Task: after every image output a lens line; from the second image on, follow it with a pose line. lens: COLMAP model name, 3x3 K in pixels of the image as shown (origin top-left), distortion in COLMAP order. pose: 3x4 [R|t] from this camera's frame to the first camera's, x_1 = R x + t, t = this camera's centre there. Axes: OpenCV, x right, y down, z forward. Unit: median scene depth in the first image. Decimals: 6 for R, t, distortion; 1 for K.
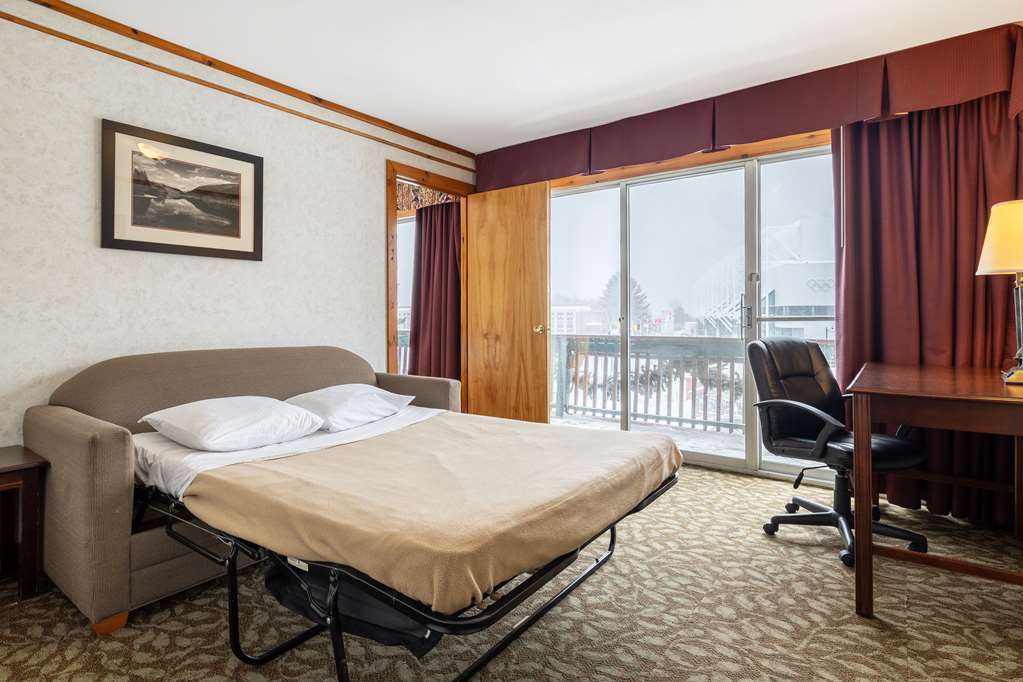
lens RADIAL K [[516.4, 0, 545.3], [0, 516.4, 307.2], [0, 0, 1]] dist [-0.004175, 0.000840]
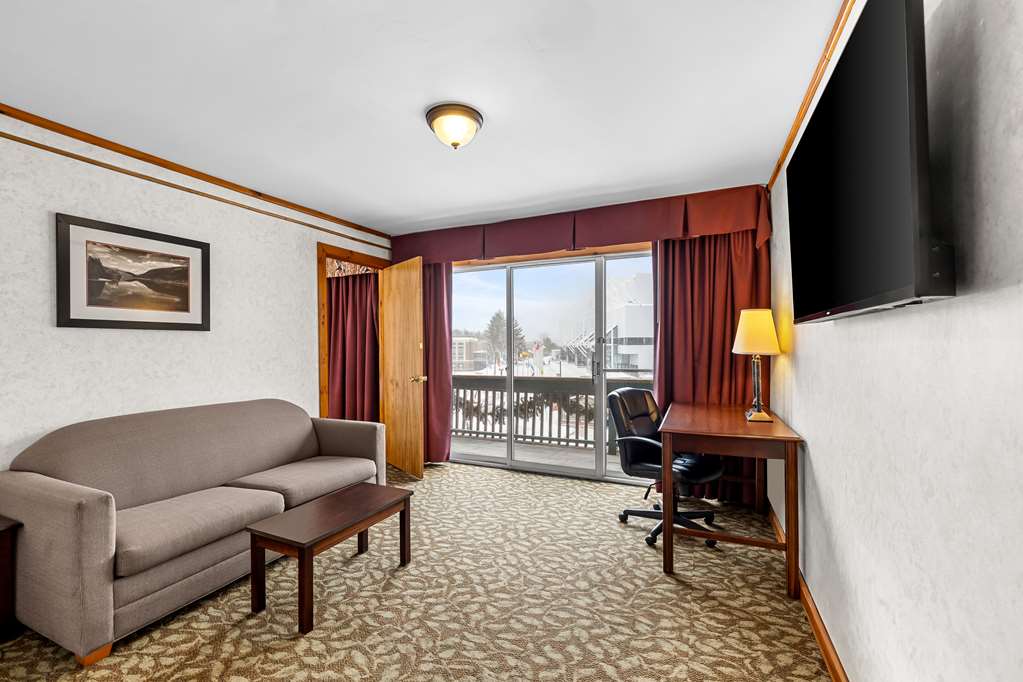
lens RADIAL K [[415.6, 0, 522.7], [0, 415.6, 346.0], [0, 0, 1]] dist [0.002804, 0.000024]
pose [[0.981228, -0.004104, 0.192807, -0.034198], [0.001160, 0.999881, 0.015377, -0.085408], [-0.192847, -0.014865, 0.981116, -0.097580]]
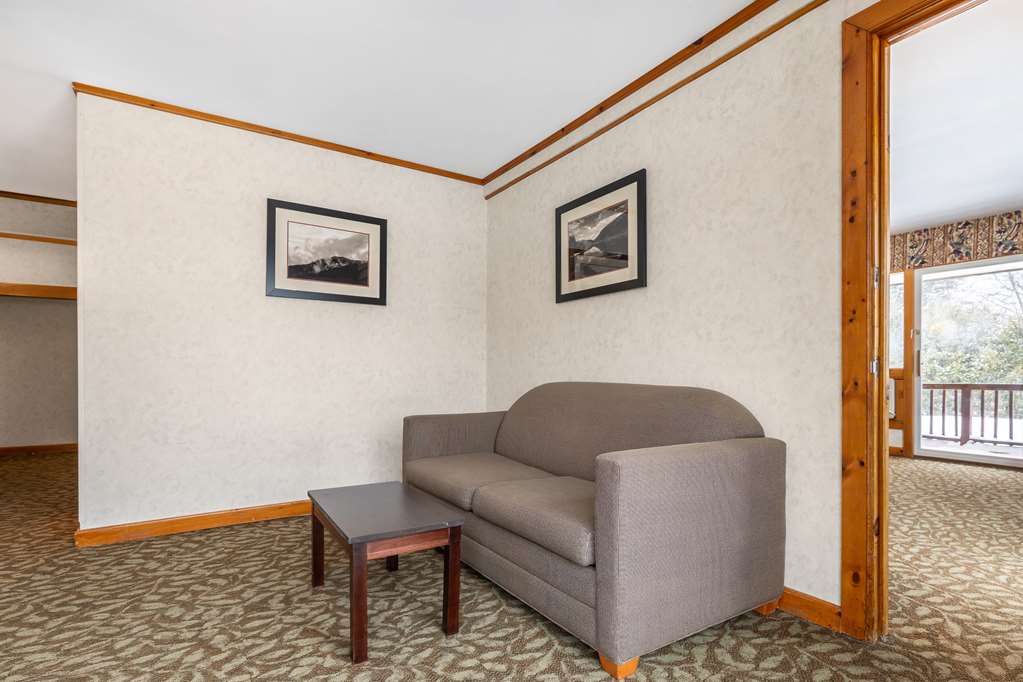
lens RADIAL K [[505.3, 0, 511.9], [0, 505.3, 376.1], [0, 0, 1]] dist [-0.000360, -0.000012]
pose [[-0.388541, 0.003606, -0.921424, 0.414824], [0.012744, 0.999918, -0.001460, 0.076665], [0.921343, -0.012310, -0.388555, 1.391380]]
